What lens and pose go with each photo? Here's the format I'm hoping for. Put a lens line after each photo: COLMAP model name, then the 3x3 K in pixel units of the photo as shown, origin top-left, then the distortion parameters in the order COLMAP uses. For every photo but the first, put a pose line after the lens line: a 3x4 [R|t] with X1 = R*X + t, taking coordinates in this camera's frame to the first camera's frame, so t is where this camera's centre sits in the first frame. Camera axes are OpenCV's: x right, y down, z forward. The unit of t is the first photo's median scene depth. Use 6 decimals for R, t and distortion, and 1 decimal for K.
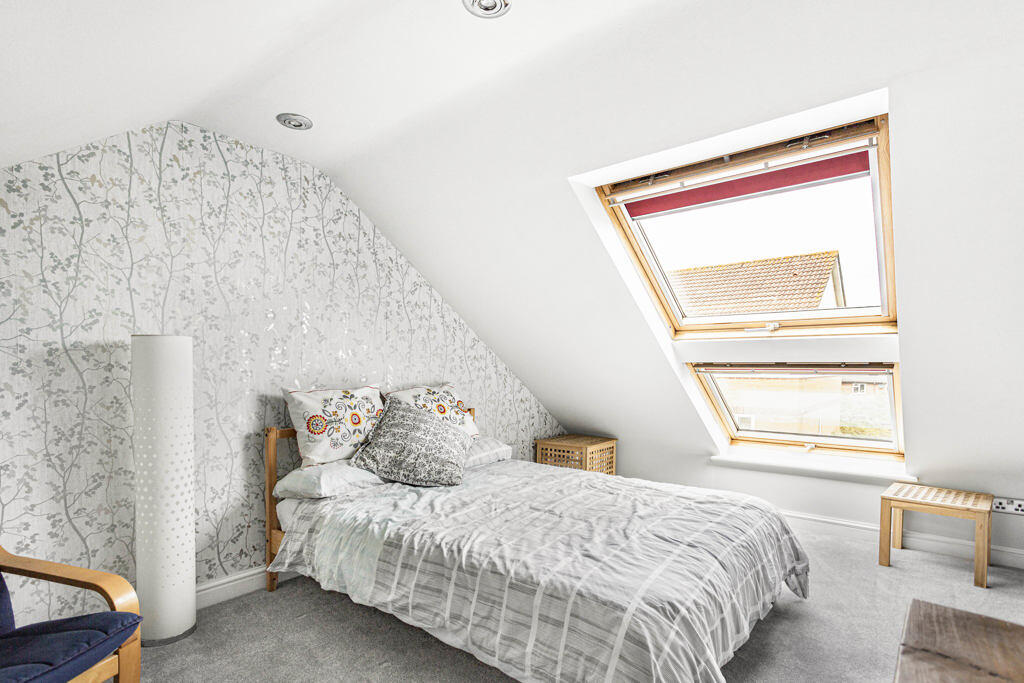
lens RADIAL K [[513.9, 0, 512.2], [0, 513.9, 392.6], [0, 0, 1]] dist [-0.001599, 0.000282]
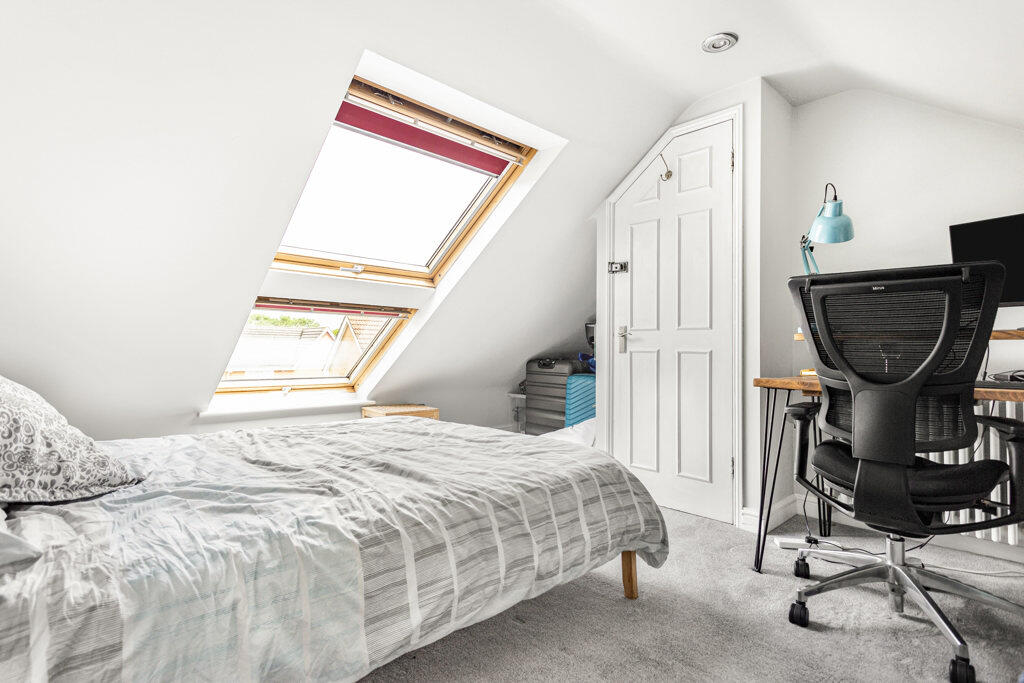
lens RADIAL K [[518.6, 0, 511.2], [0, 518.6, 353.0], [0, 0, 1]] dist [0.004969, 0.000603]
pose [[0.106166, 0.002577, 0.994345, -0.574106], [0.038406, 0.999240, -0.006691, 0.072552], [-0.993606, 0.038899, 0.105986, 0.574225]]
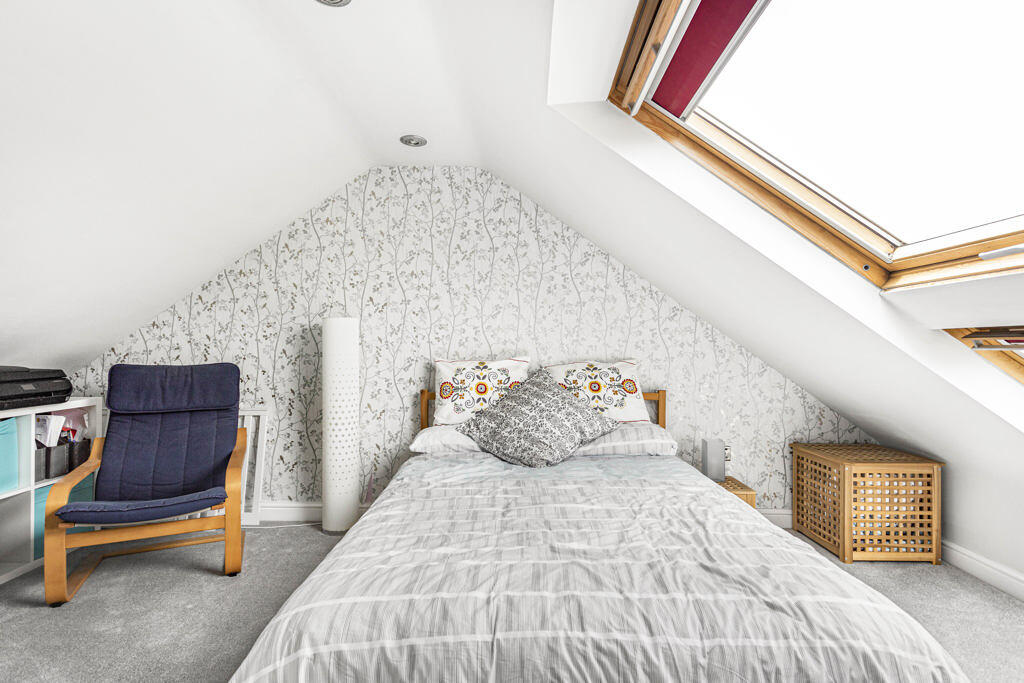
lens RADIAL K [[508.7, 0, 512.0], [0, 508.7, 341.5], [0, 0, 1]] dist [-0.000545, -0.000018]
pose [[0.616359, -0.004905, -0.787450, 0.583506], [-0.043358, 0.998252, -0.040156, -0.006800], [0.786270, 0.058893, 0.615069, 0.395183]]
